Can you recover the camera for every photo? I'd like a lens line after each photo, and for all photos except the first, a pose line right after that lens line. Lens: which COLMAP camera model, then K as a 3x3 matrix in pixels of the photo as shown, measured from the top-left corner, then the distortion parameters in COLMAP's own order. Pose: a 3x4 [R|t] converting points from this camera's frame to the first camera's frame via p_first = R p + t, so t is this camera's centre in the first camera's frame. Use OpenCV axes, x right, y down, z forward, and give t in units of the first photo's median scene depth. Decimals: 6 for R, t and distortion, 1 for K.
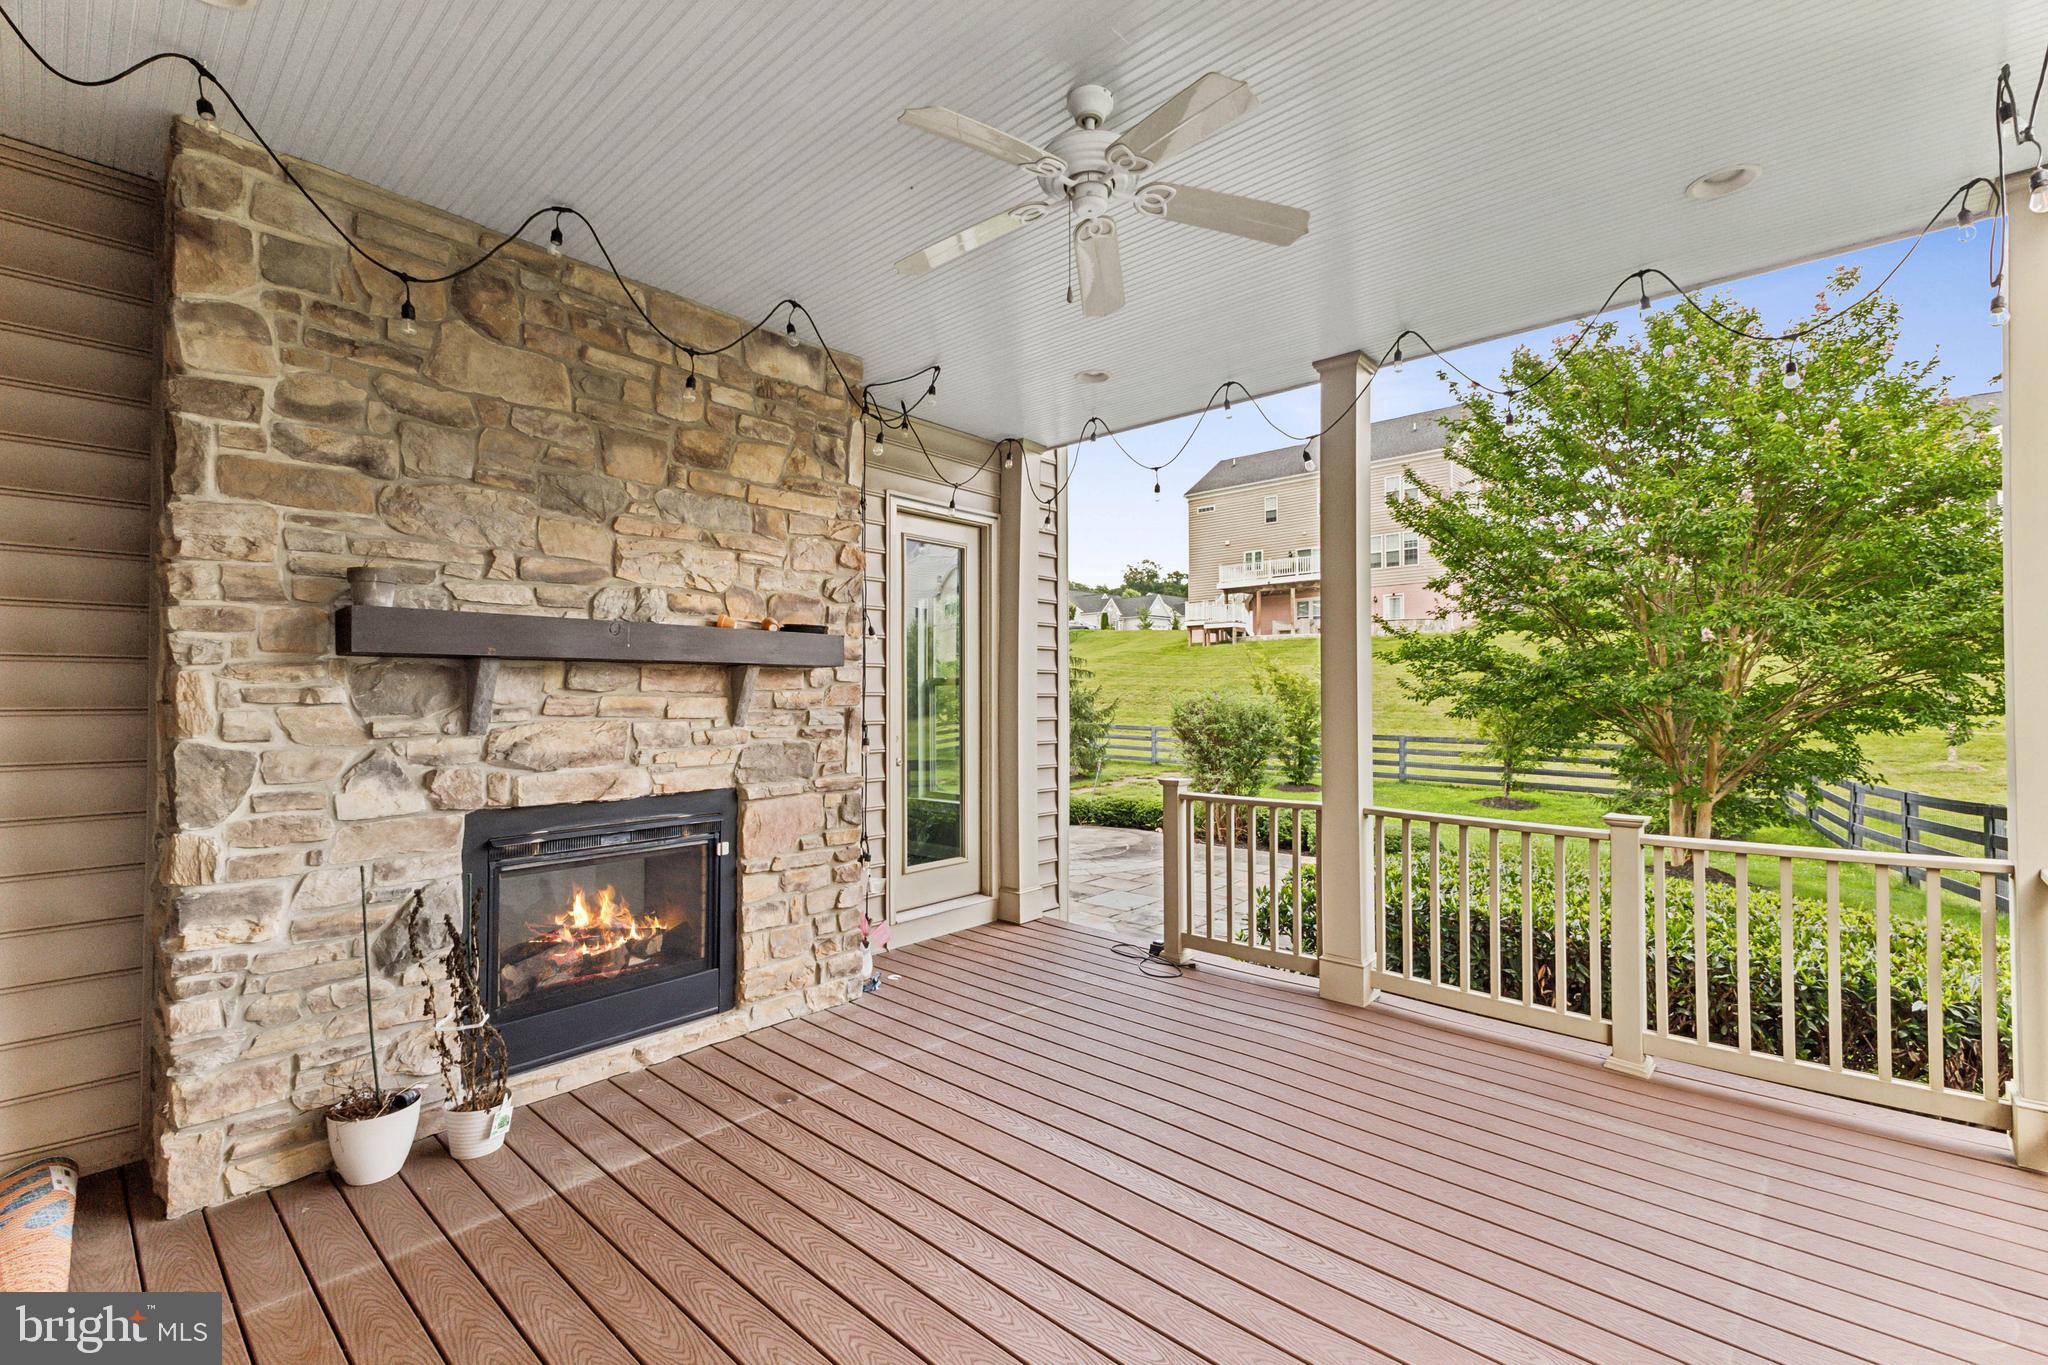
lens RADIAL K [[889.0, 0, 1024.1], [0, 889.0, 680.9], [0, 0, 1]] dist [0.004286, 0.000267]
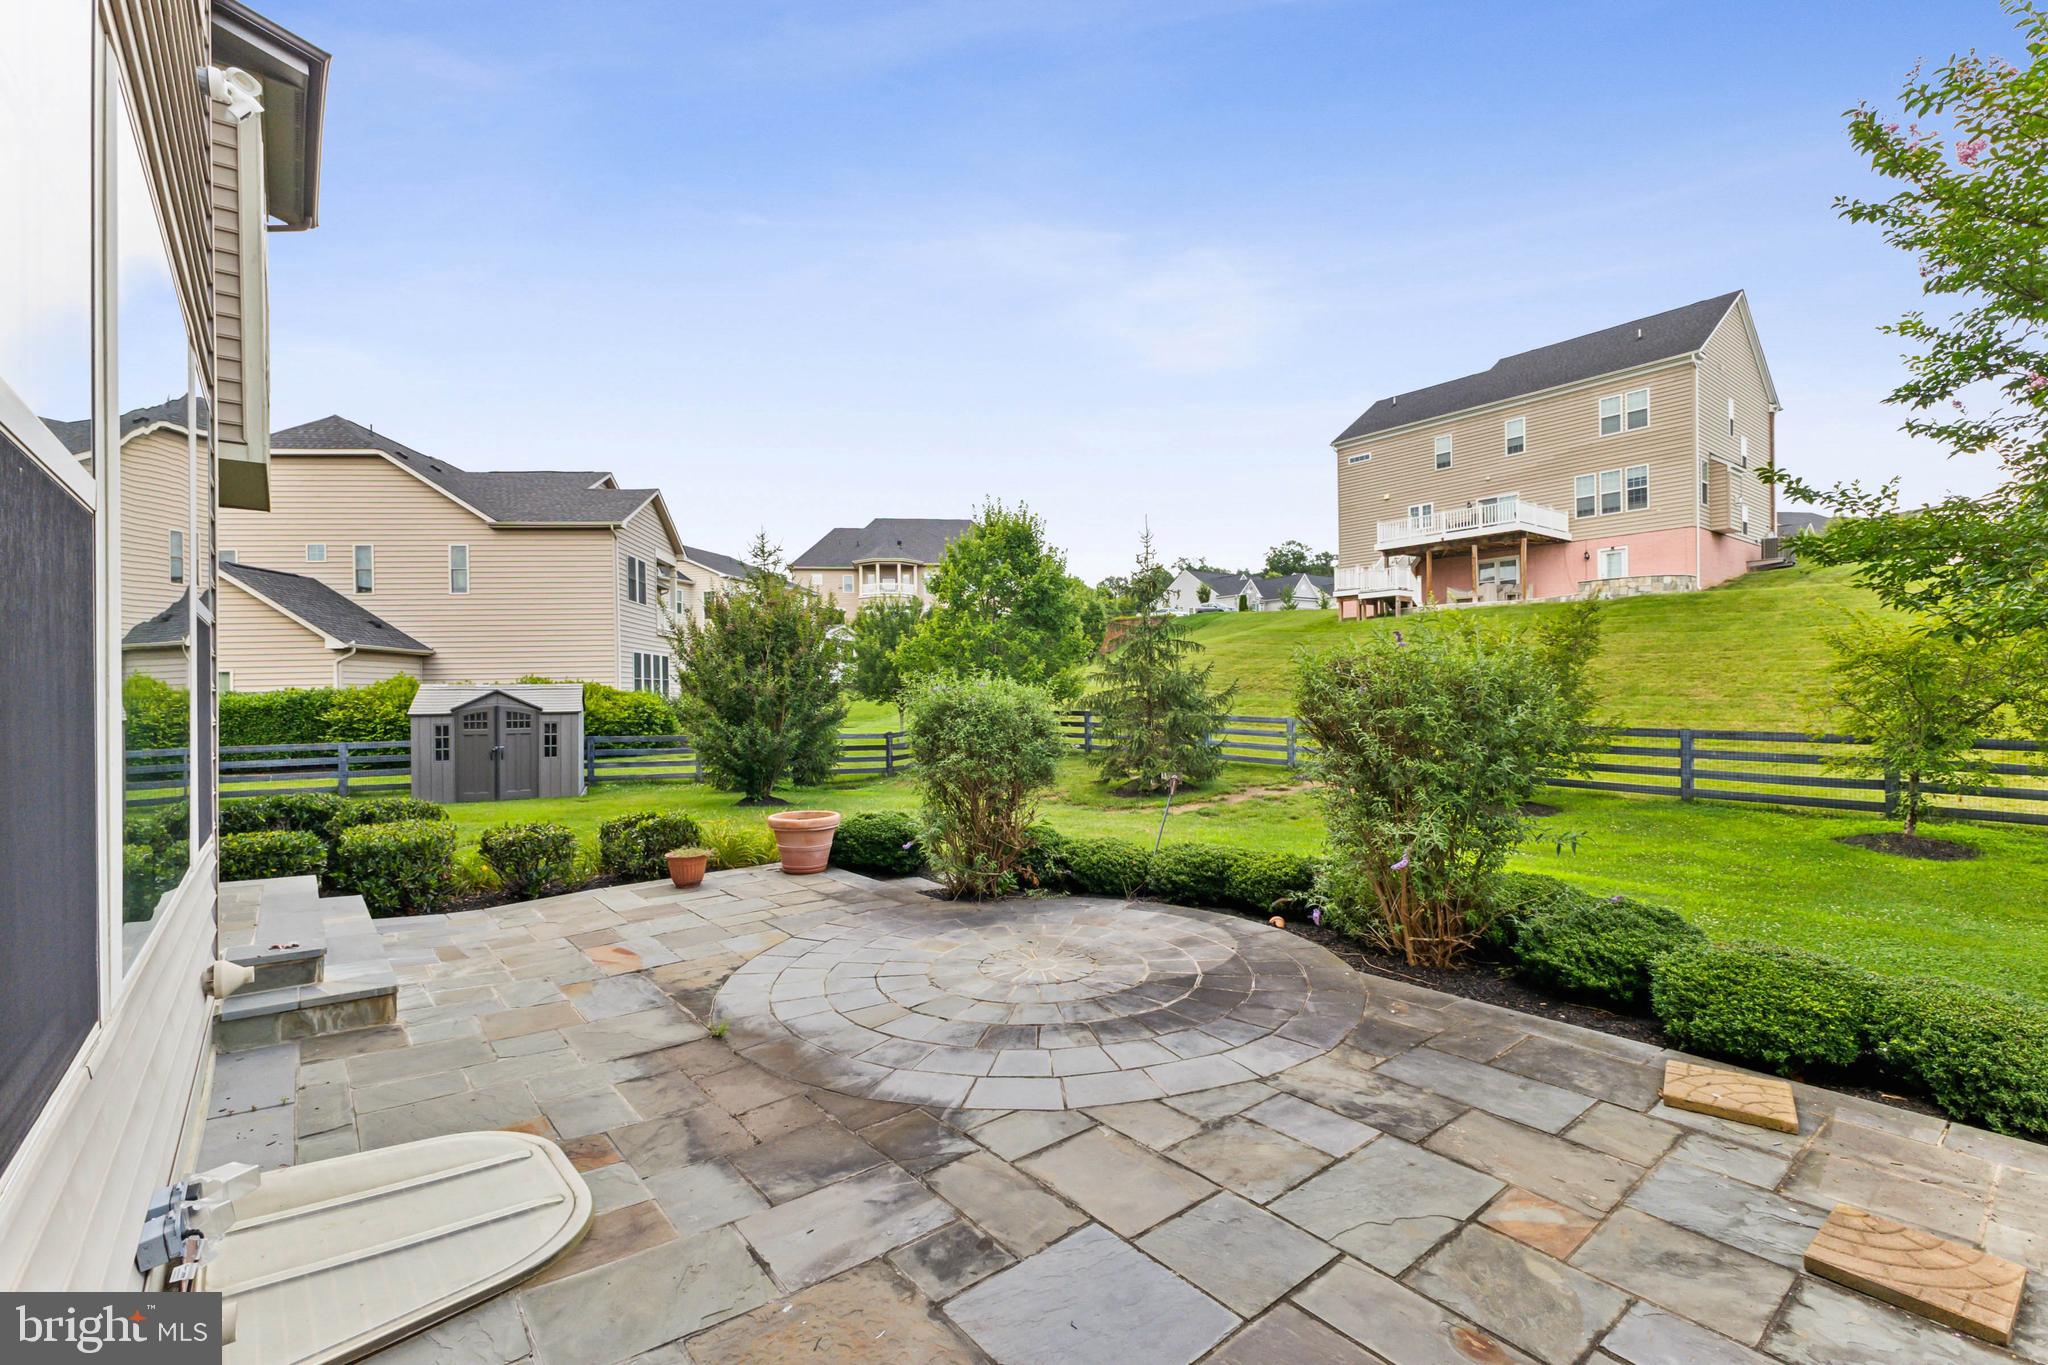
lens RADIAL K [[889.0, 0, 1017.8], [0, 889.0, 688.3], [0, 0, 1]] dist [0.004286, 0.000267]
pose [[0.986331, -0.011999, -0.164337, 0.025981], [0.014464, 0.999800, 0.013815, 0.007787], [0.164138, -0.016003, 0.986308, 0.136930]]
